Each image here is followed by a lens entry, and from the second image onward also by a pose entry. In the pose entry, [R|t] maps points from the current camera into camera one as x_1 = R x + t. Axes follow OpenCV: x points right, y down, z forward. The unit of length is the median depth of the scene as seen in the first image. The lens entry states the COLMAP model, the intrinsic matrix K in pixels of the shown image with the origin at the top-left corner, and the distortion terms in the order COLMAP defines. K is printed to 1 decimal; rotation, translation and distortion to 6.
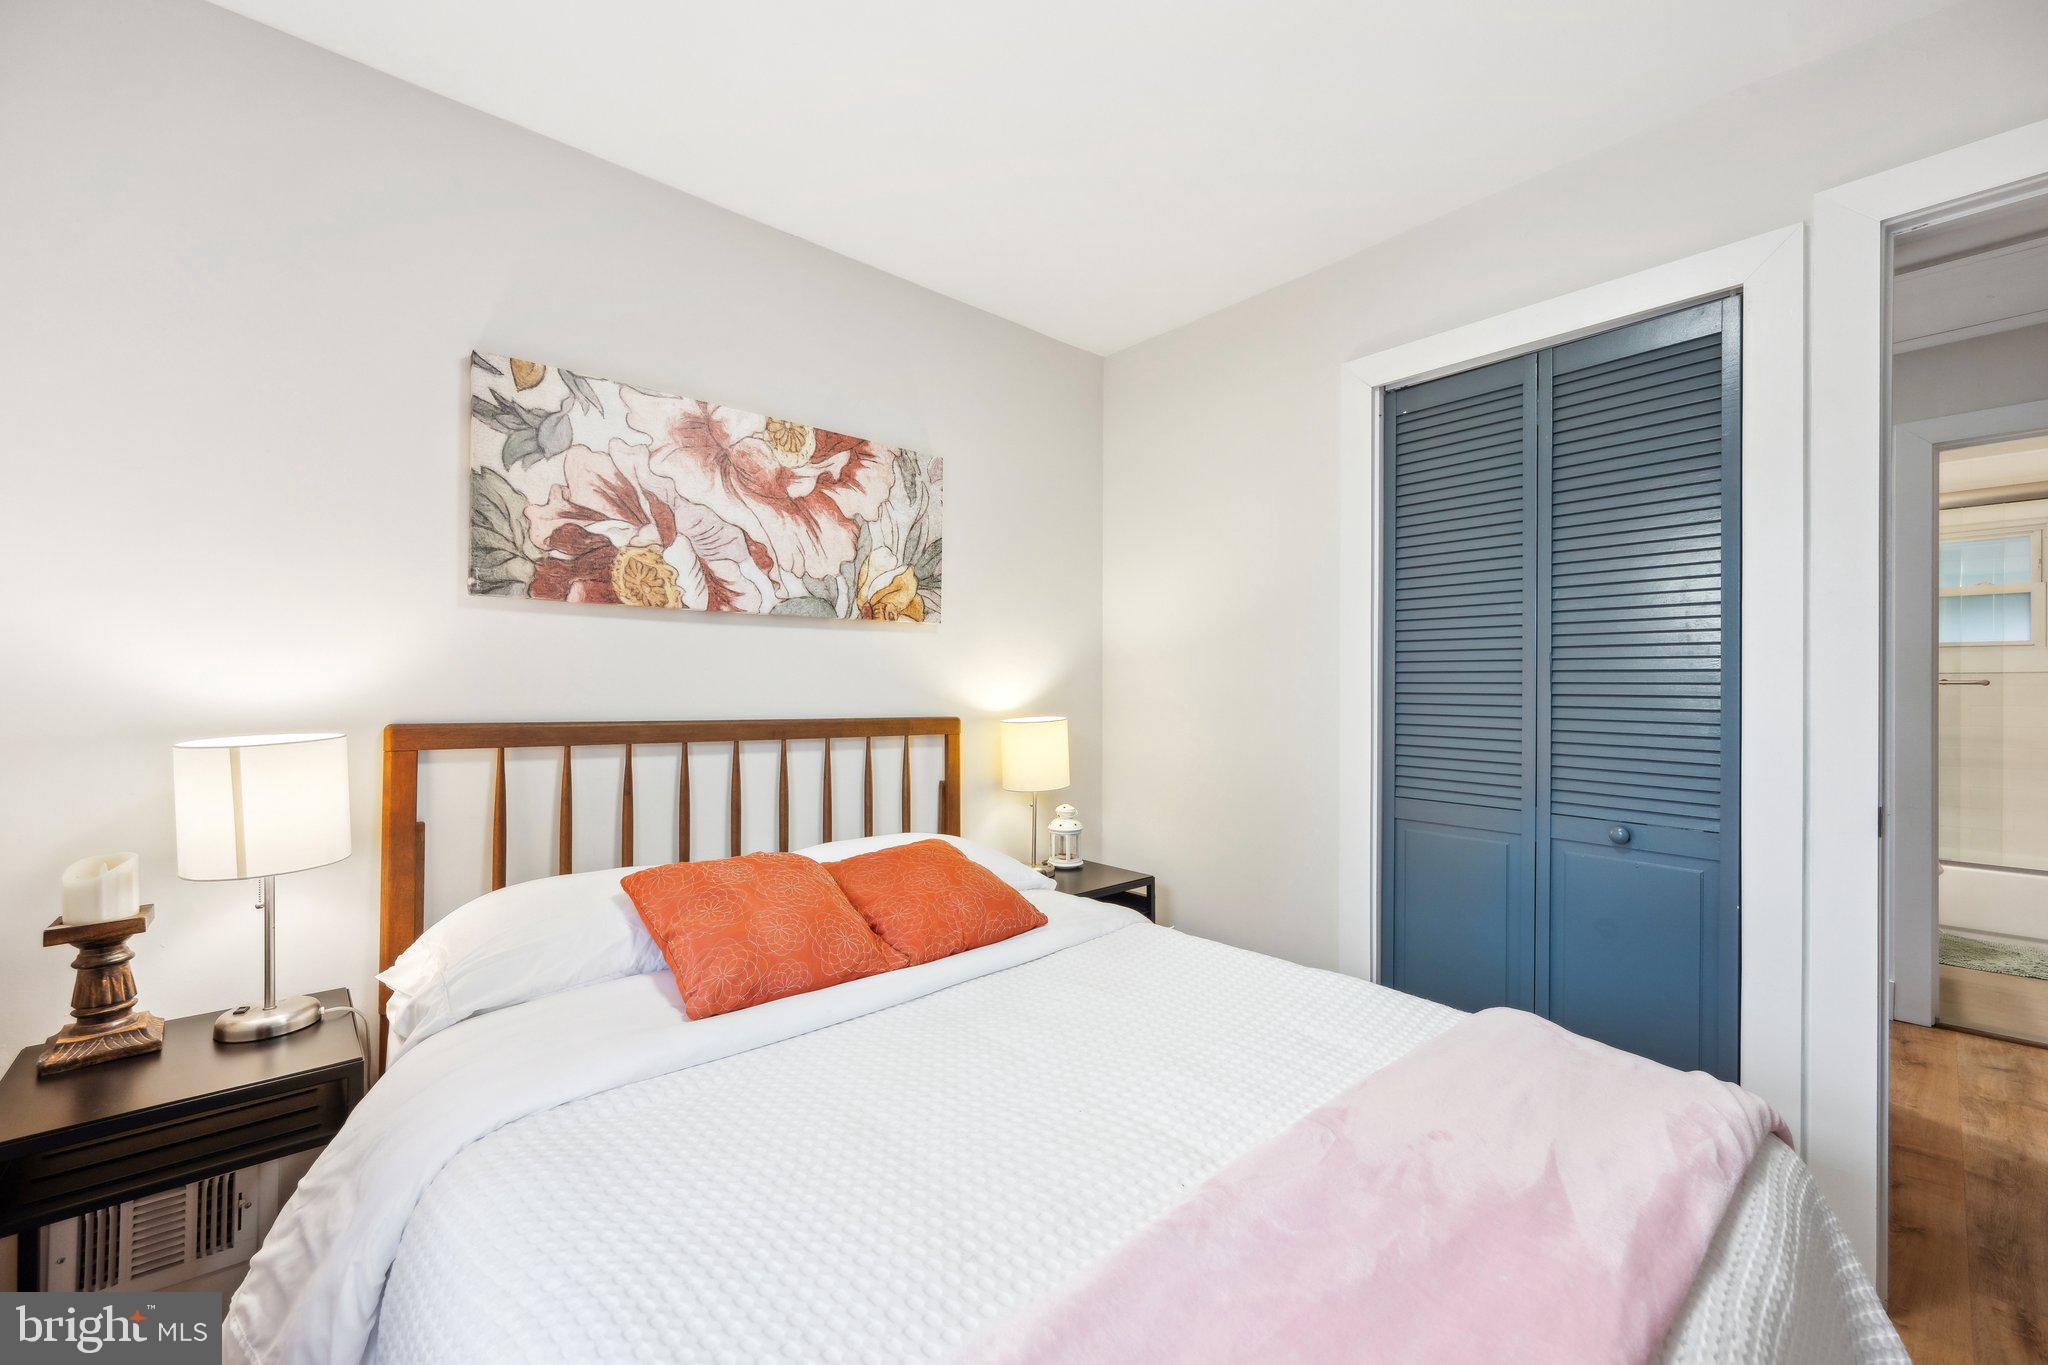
lens RADIAL K [[811.4, 0, 1026.7], [0, 811.4, 686.1], [0, 0, 1]] dist [0.000085, -0.000053]
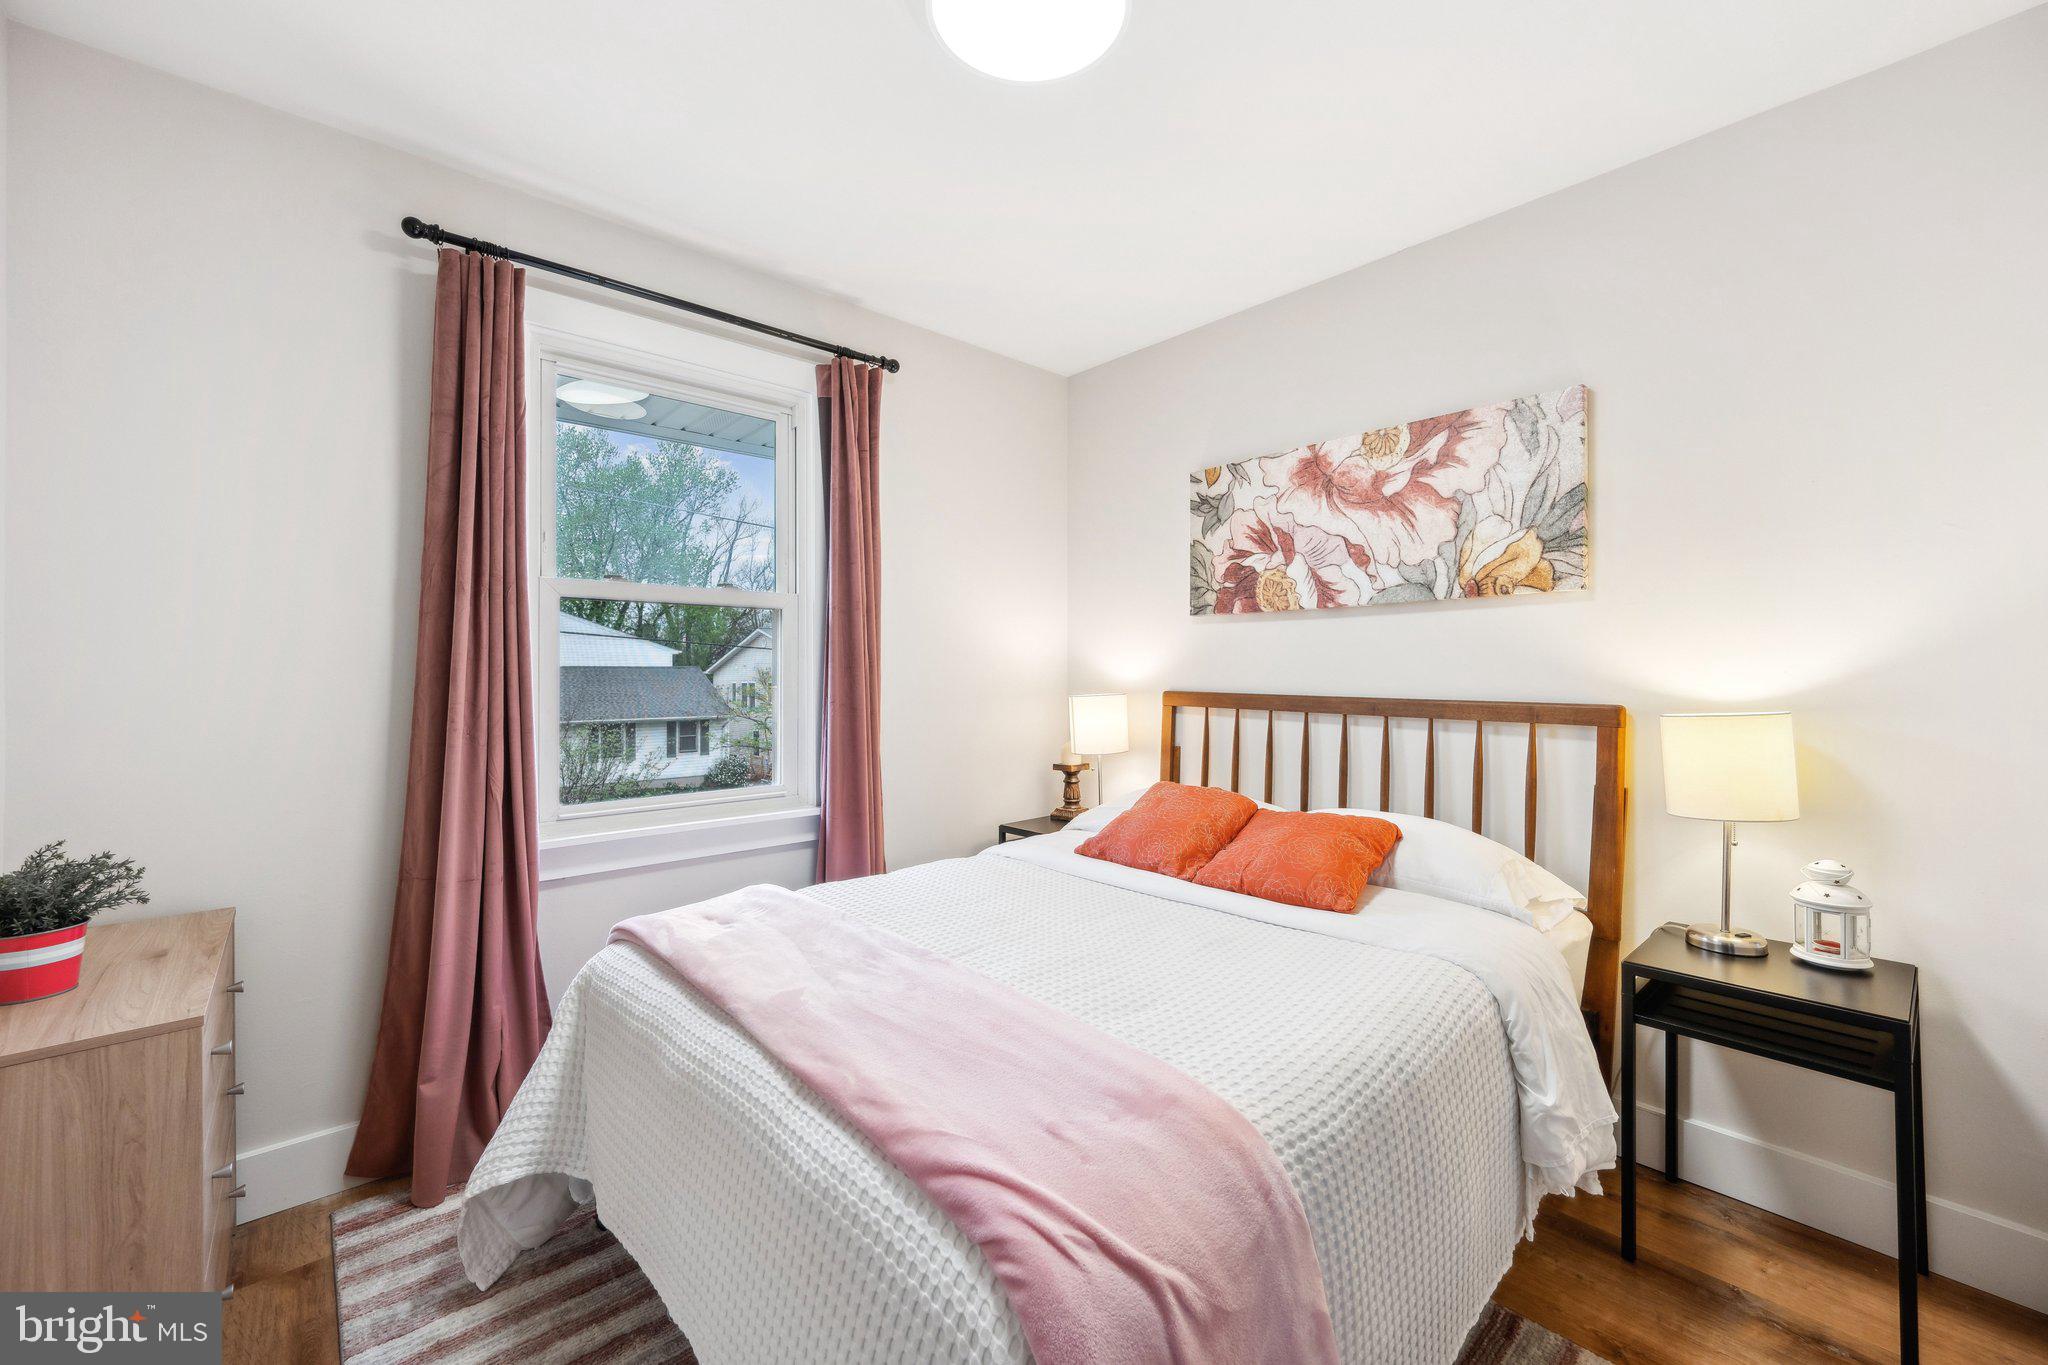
lens RADIAL K [[808.3, 0, 1026.3], [0, 808.3, 678.2], [0, 0, 1]] dist [0.000564, -0.000022]
pose [[0.008575, 0.000320, -0.999963, 0.817152], [0.001974, 0.999998, 0.000337, 0.012809], [0.999961, -0.001977, 0.008574, 0.512205]]
